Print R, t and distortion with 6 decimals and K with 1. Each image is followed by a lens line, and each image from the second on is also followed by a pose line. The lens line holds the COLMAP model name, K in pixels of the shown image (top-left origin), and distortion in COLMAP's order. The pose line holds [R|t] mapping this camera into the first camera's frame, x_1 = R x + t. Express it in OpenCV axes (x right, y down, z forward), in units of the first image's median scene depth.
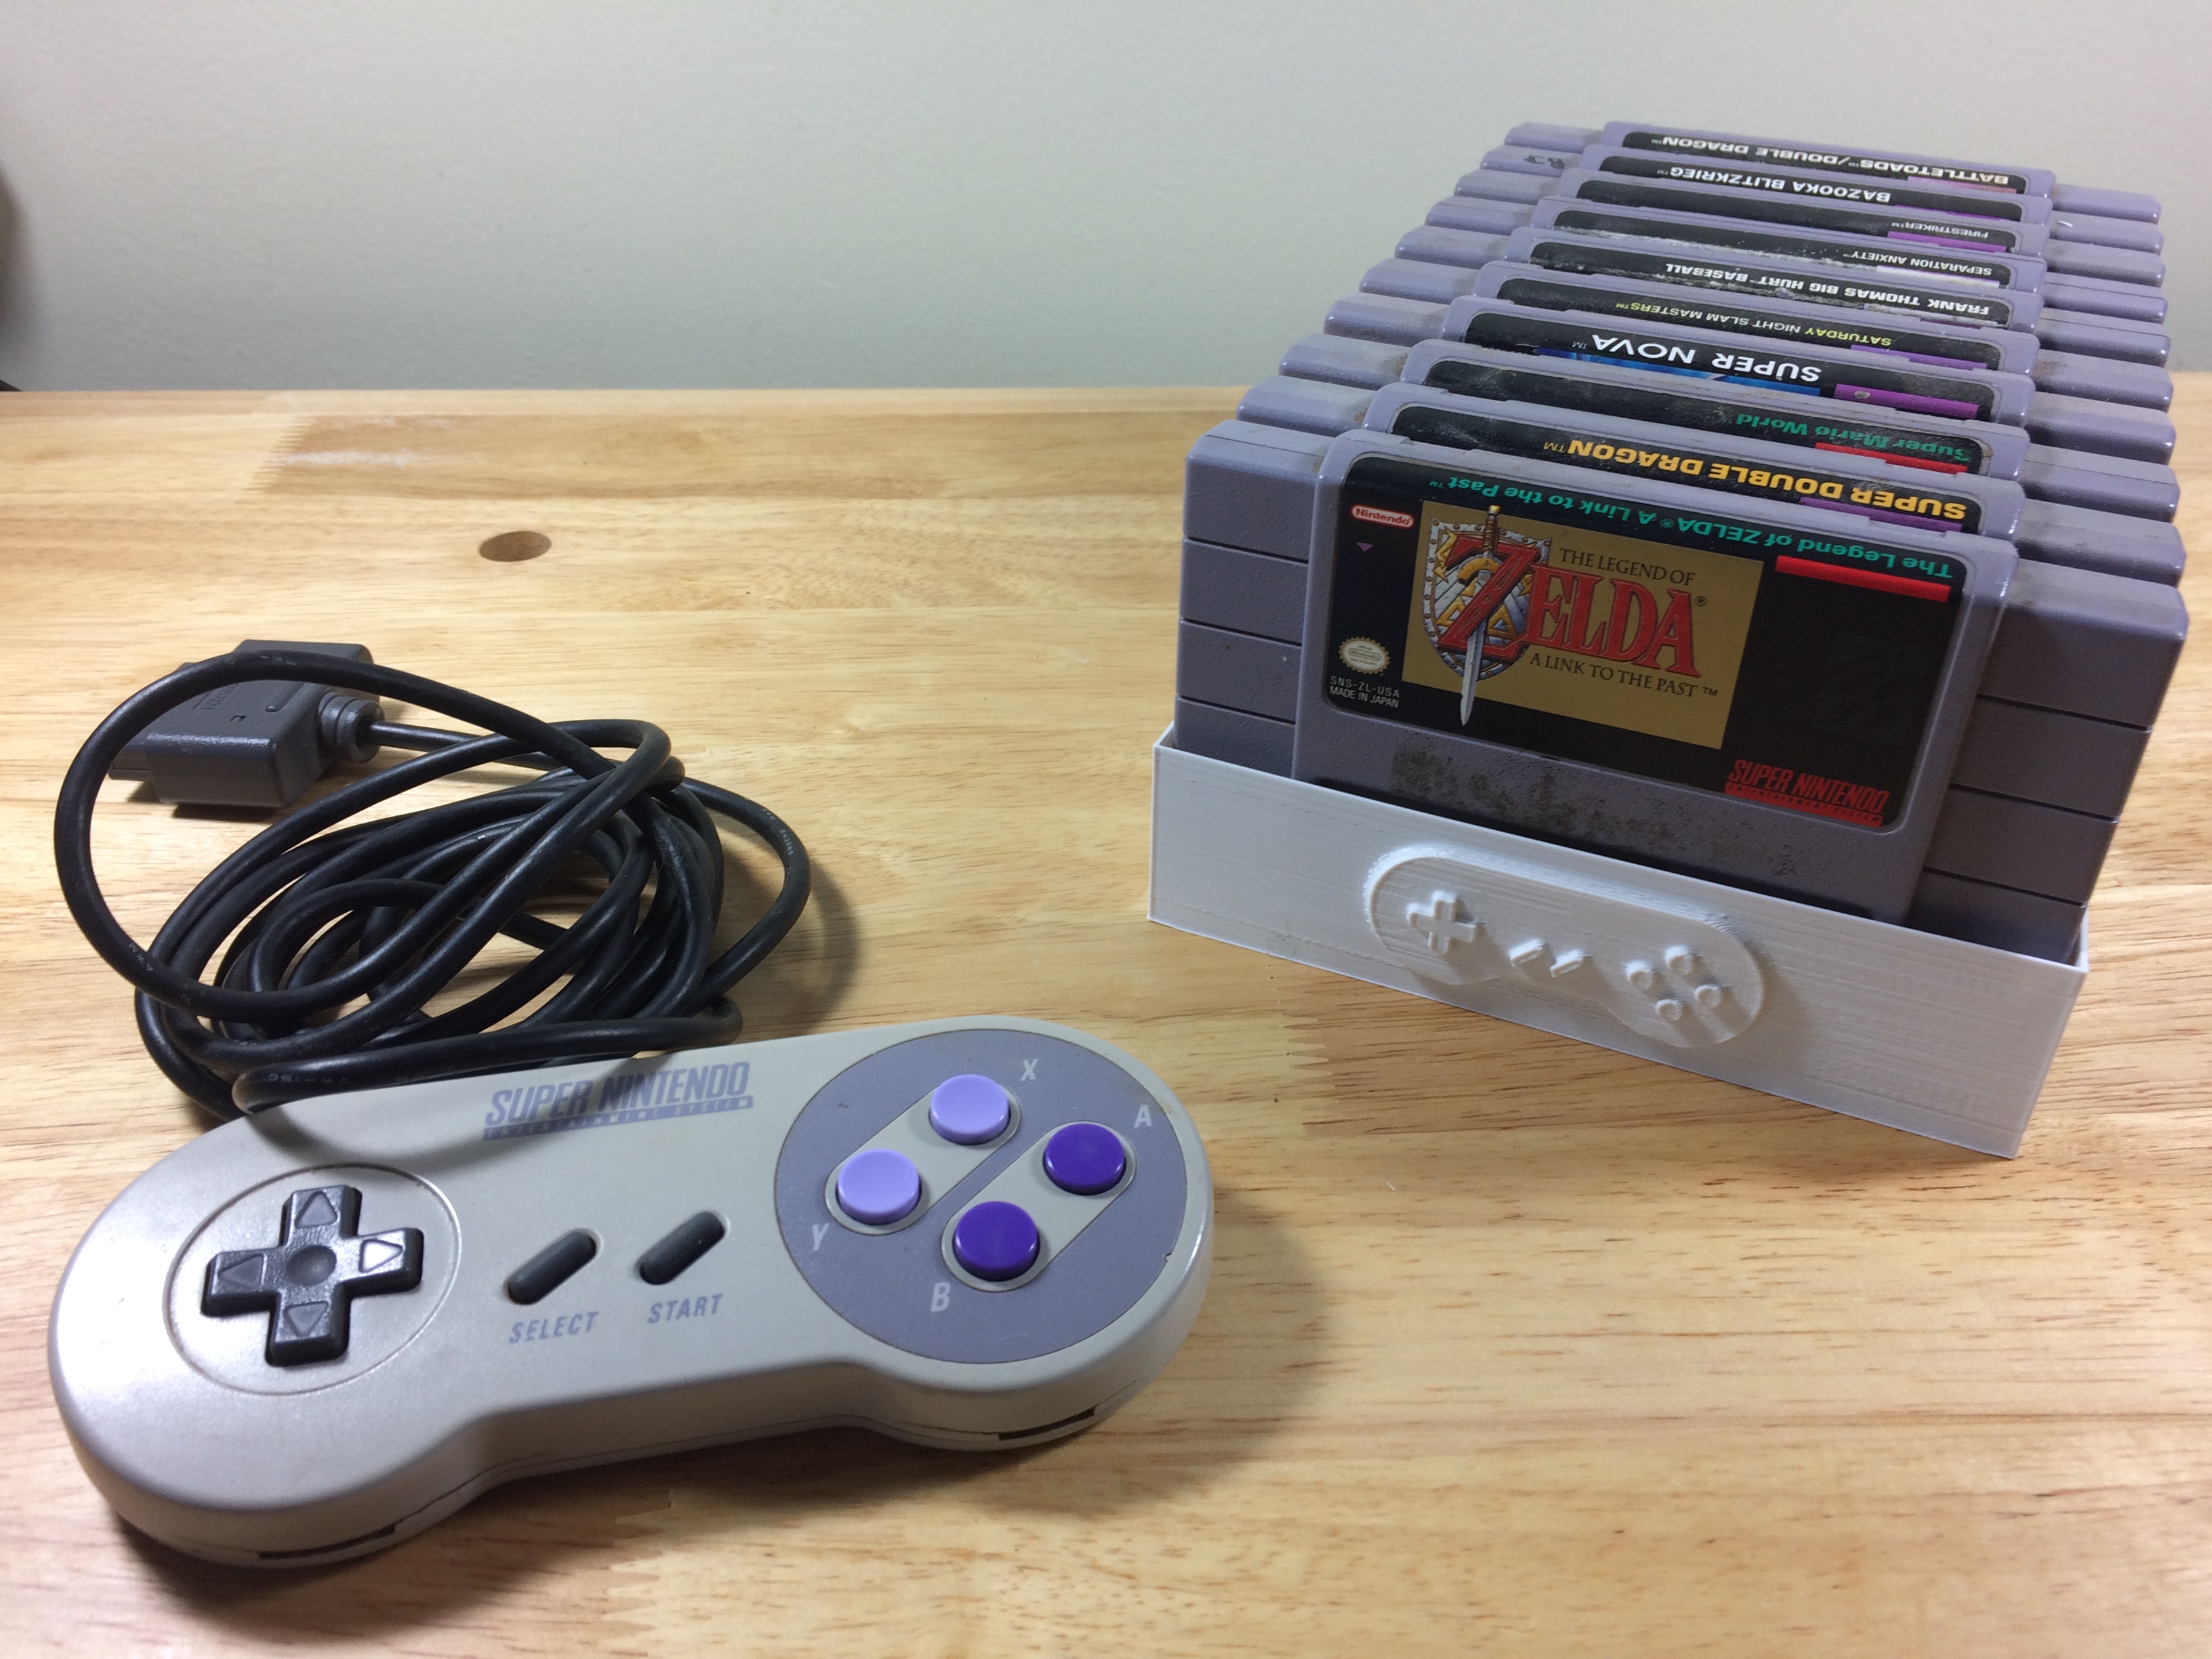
lens RADIAL K [[1934.4, 0, 1102.6], [0, 1934.4, 804.6], [0, 0, 1]] dist [0.093323, -0.149061]
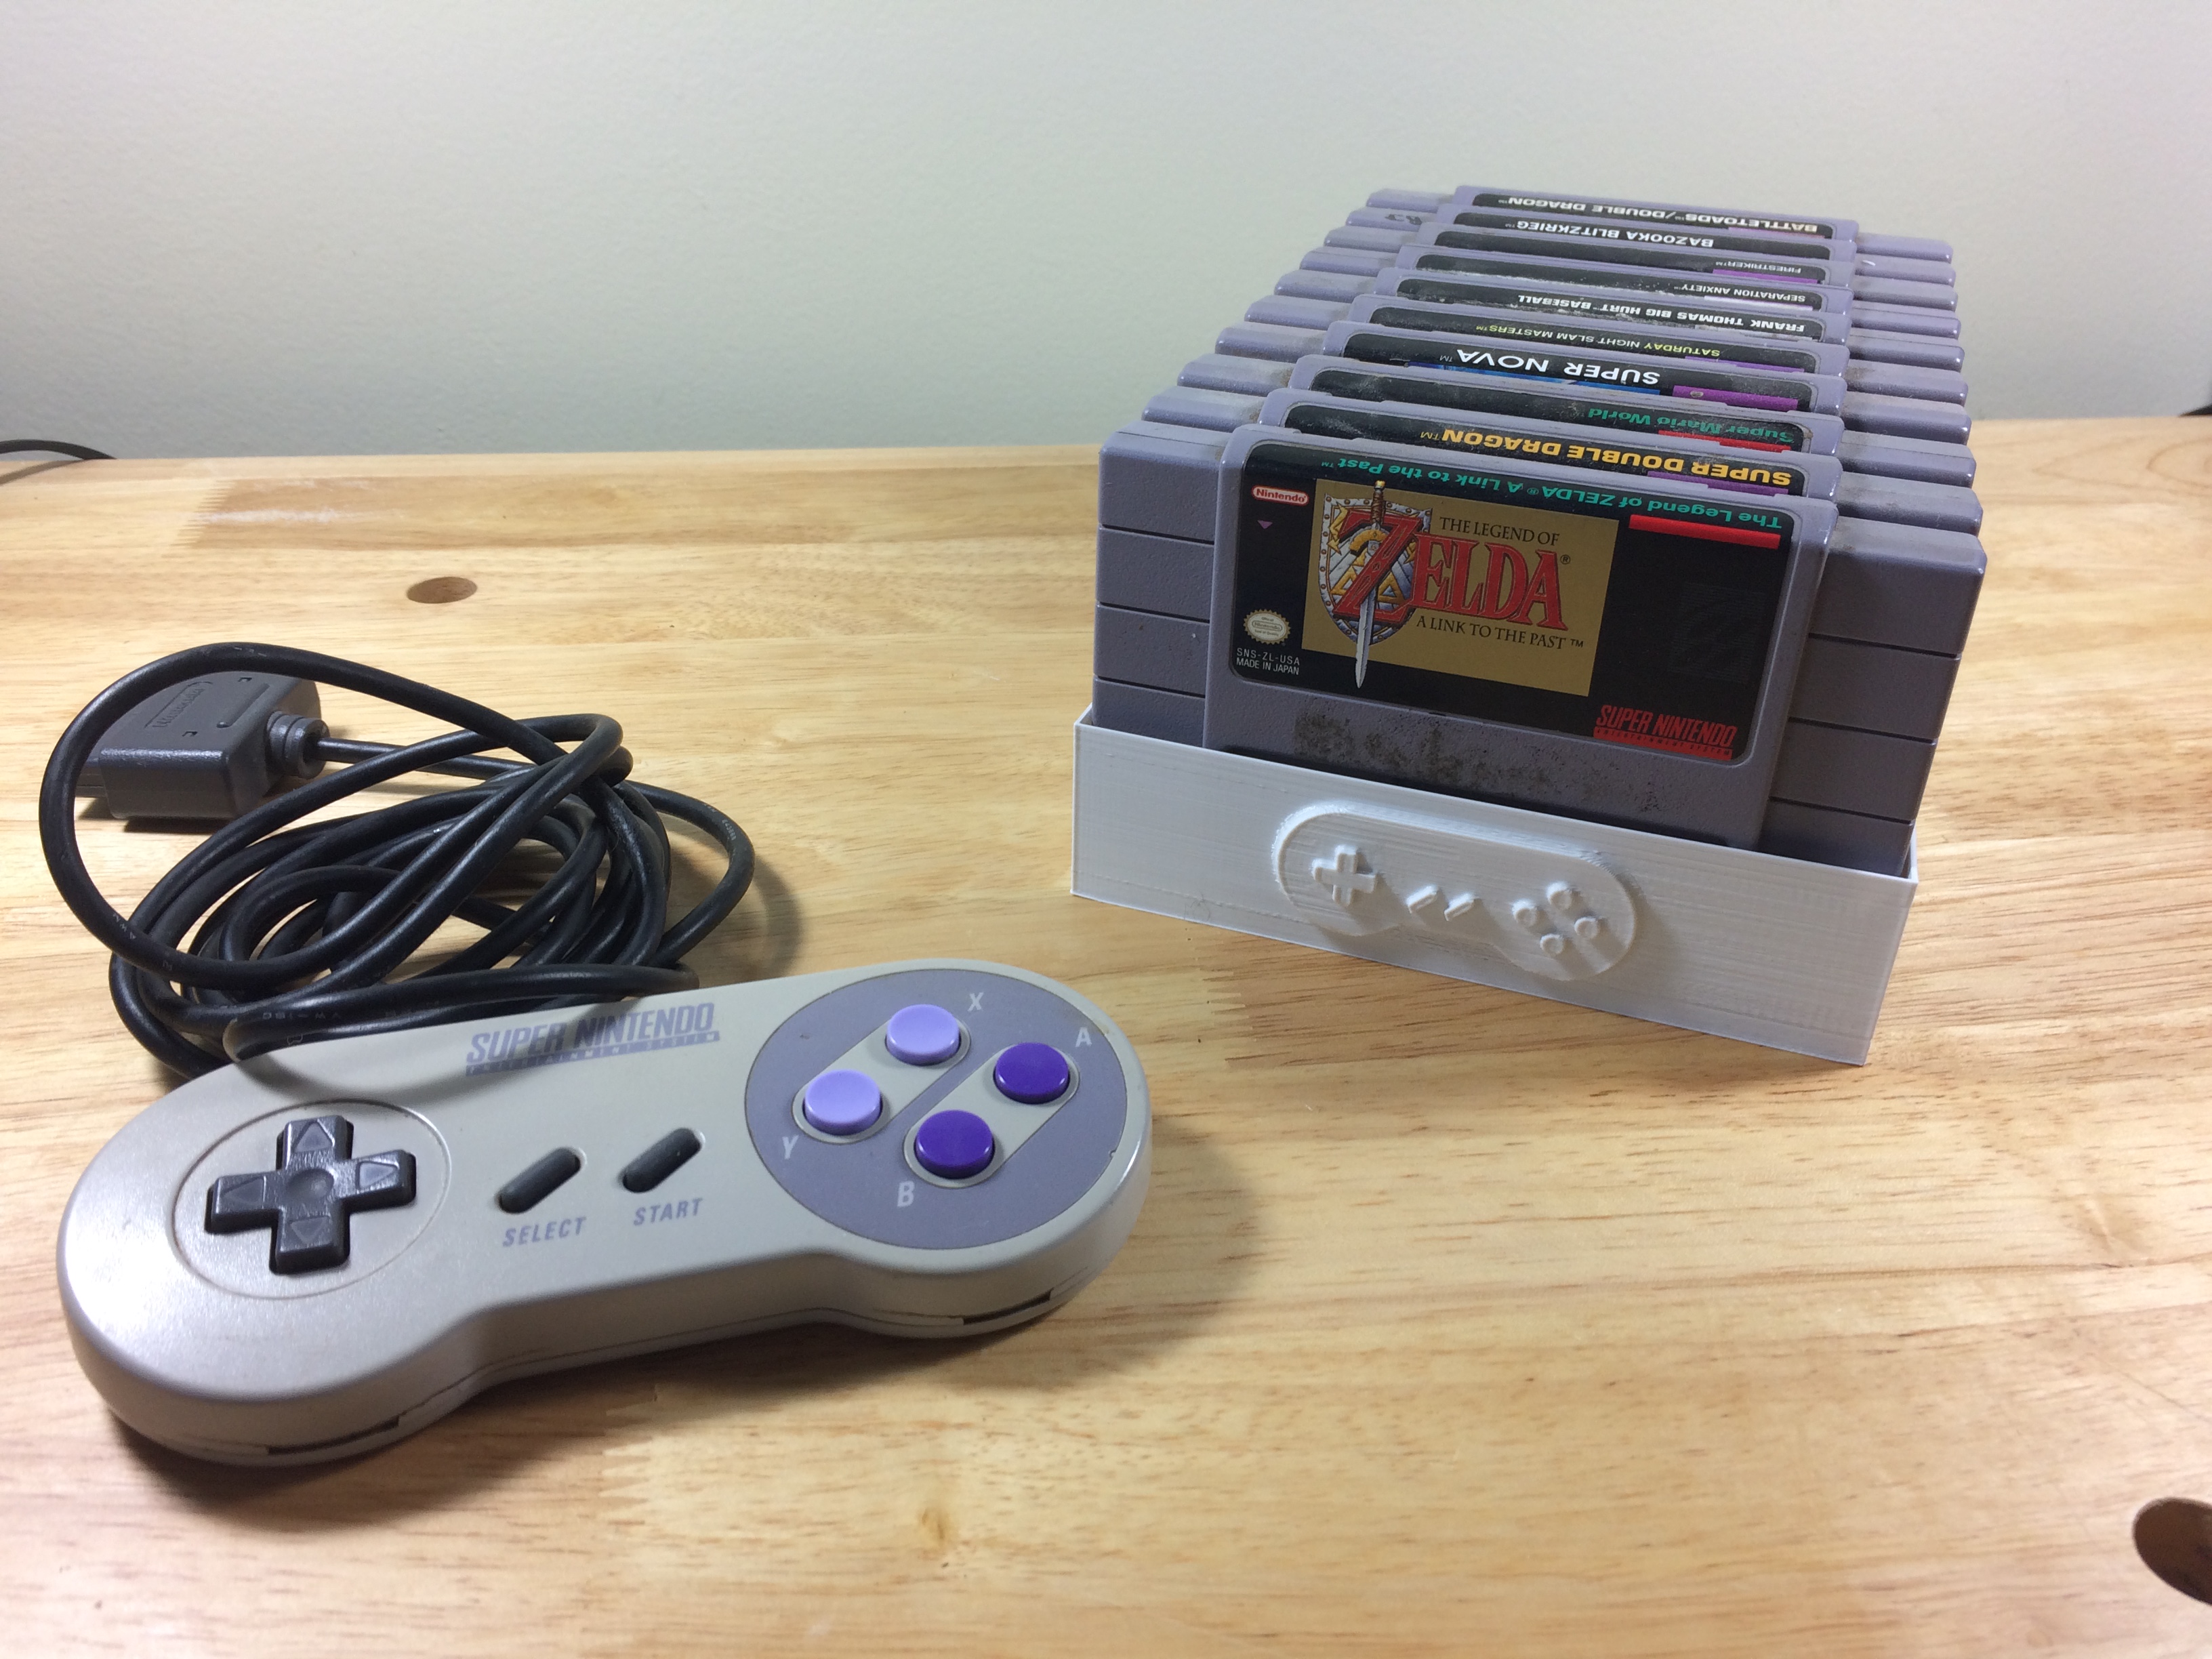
lens RADIAL K [[1922.2, 0, 1105.5], [0, 1922.2, 814.5], [0, 0, 1]] dist [0.091611, -0.144466]
pose [[0.997415, -0.026950, 0.066616, -0.027654], [0.030750, 0.997919, -0.056684, 0.077073], [-0.064950, 0.058586, 0.996167, -0.064464]]
